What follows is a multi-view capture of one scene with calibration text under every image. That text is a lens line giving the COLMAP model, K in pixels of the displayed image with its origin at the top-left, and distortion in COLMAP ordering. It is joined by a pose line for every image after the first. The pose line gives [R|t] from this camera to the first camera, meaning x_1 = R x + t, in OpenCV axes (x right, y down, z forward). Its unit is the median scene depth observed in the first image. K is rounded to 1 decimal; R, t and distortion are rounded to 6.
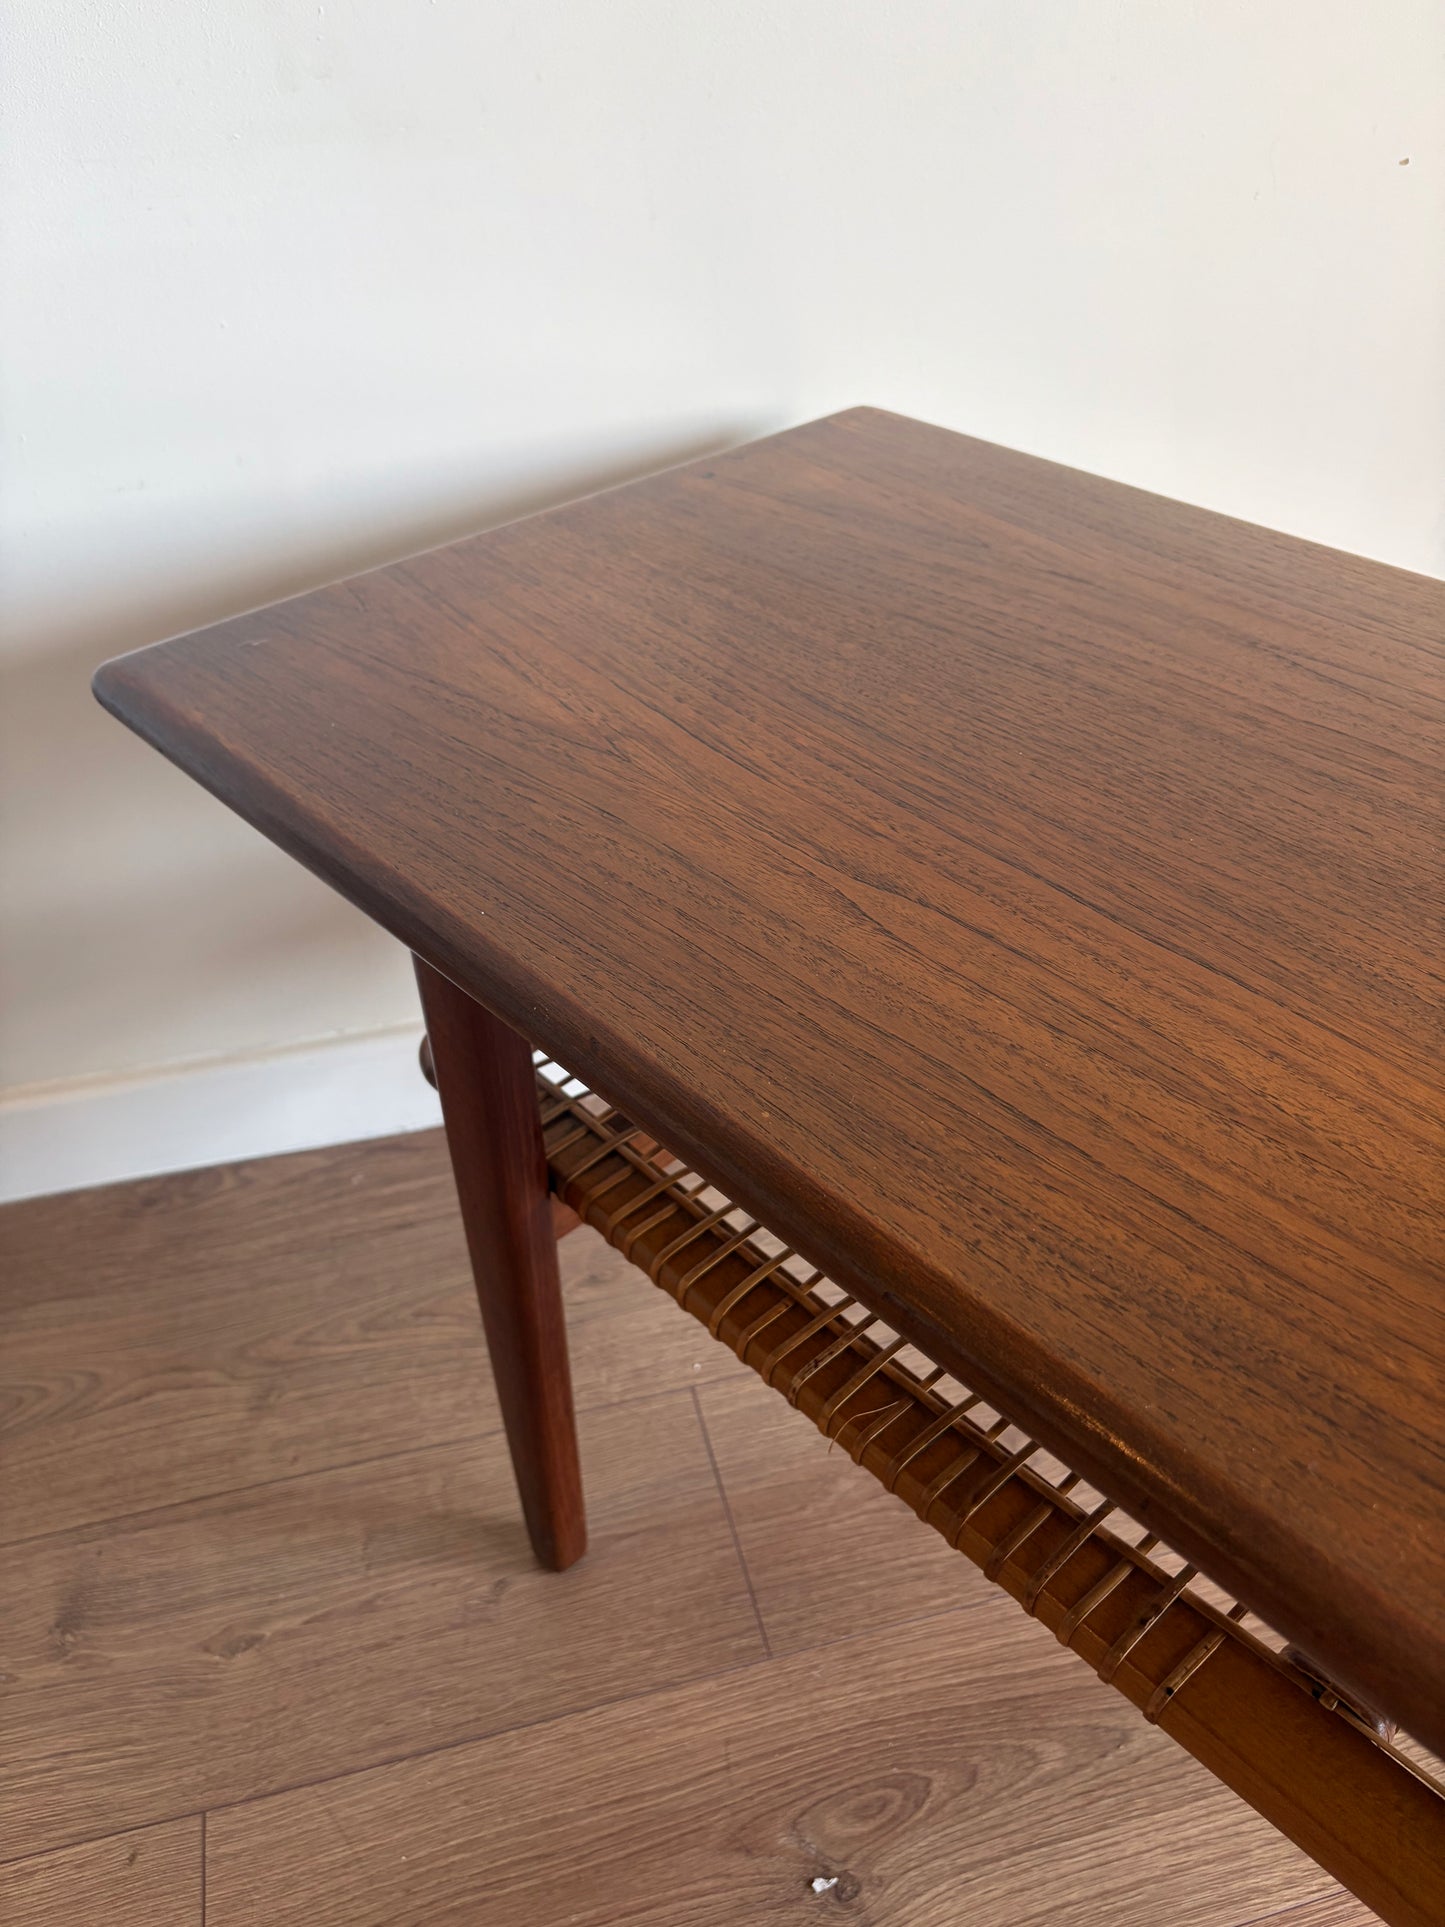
lens RADIAL K [[1448.4, 0, 724.6], [0, 1448.4, 1031.5], [0, 0, 1]] dist [0.038225, -0.037160]
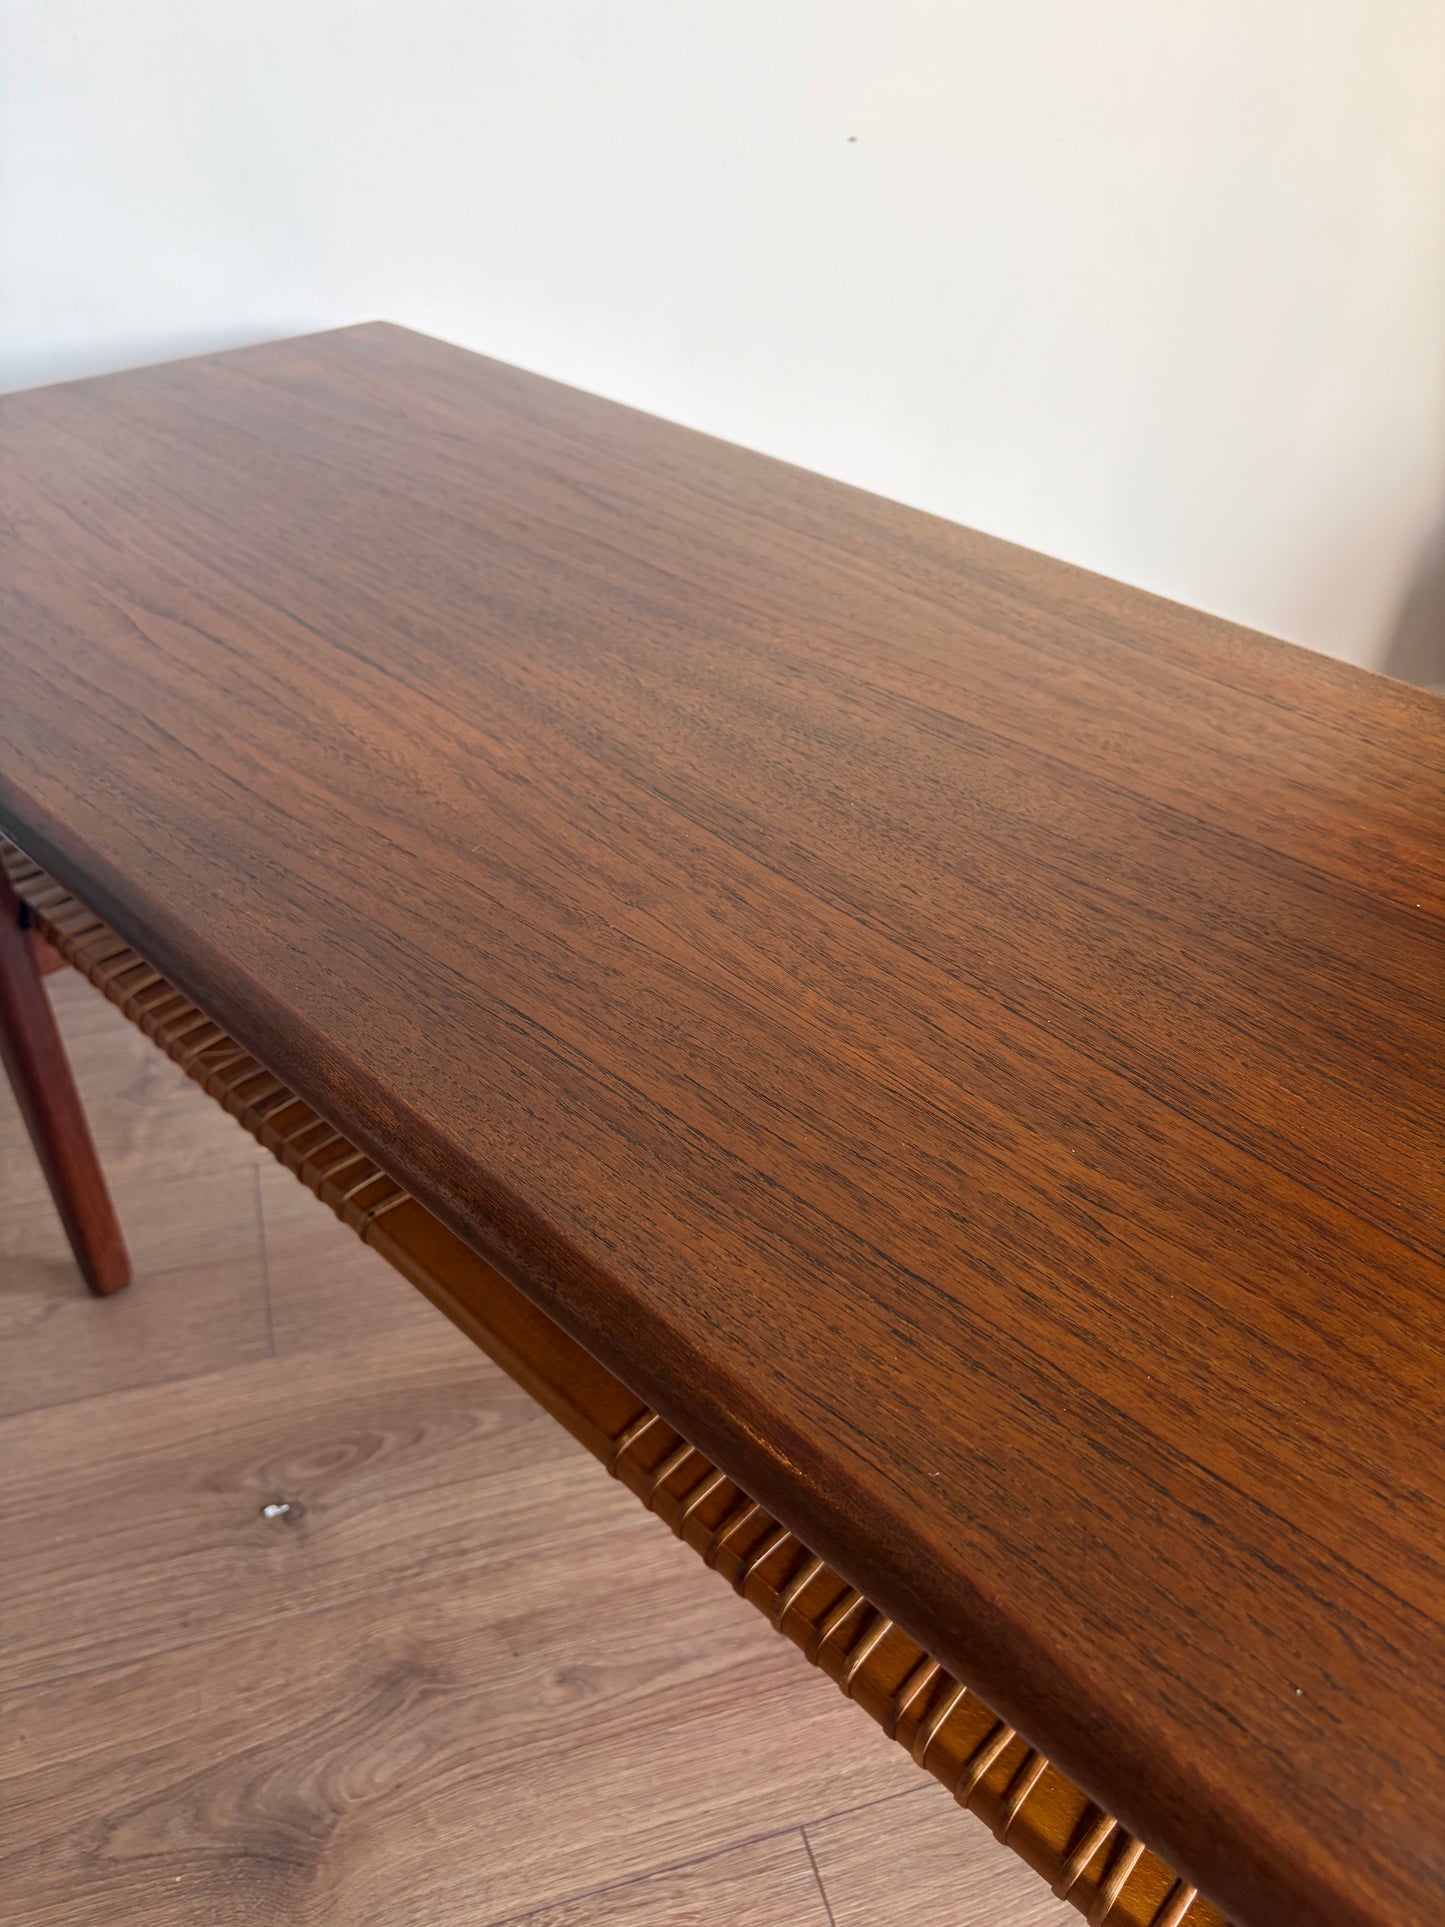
lens RADIAL K [[1448.4, 0, 699.9], [0, 1448.4, 1026.0], [0, 0, 1]] dist [0.038225, -0.037160]
pose [[0.998829, 0.005756, 0.048045, 0.387464], [-0.004973, 0.999853, -0.016401, 0.213378], [-0.048132, 0.016143, 0.998711, -0.252398]]
